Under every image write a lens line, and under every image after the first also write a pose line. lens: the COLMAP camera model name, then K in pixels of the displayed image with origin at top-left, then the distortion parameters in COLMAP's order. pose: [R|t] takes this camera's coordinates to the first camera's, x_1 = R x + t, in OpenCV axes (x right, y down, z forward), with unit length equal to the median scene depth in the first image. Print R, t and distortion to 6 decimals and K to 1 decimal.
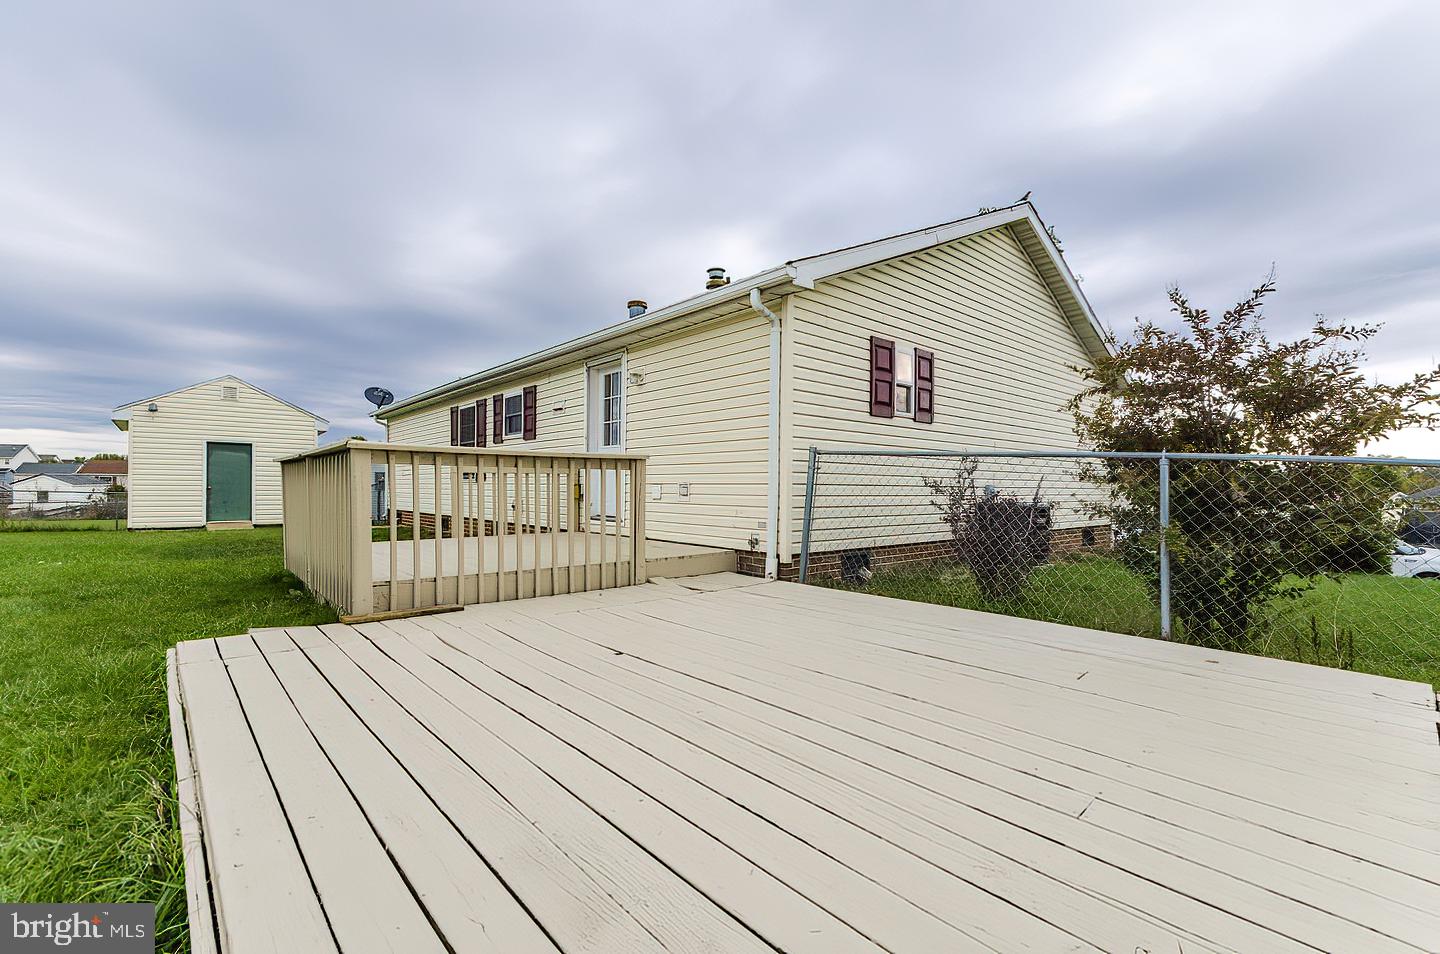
lens RADIAL K [[631.2, 0, 720.0], [0, 631.2, 477.0], [0, 0, 1]] dist [-0.000497, 0.000011]
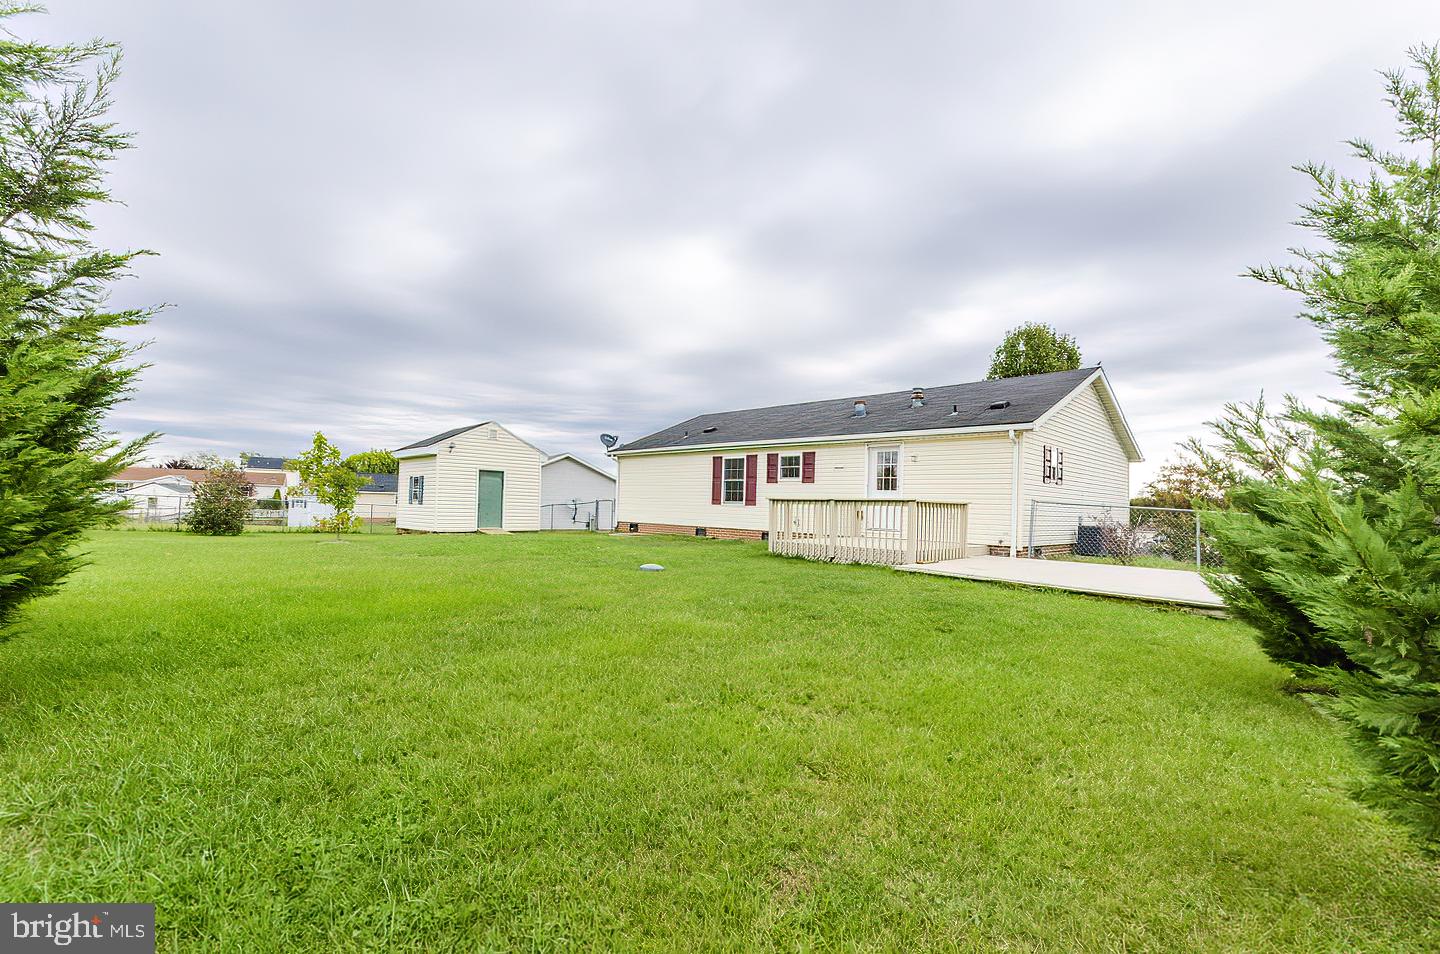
lens RADIAL K [[635.4, 0, 719.9], [0, 635.4, 521.0], [0, 0, 1]] dist [0.002228, 0.000147]
pose [[0.997957, 0.021600, 0.060126, -0.749868], [-0.024042, 0.998903, 0.040189, -0.024049], [-0.059192, -0.041552, 0.997381, -0.815762]]
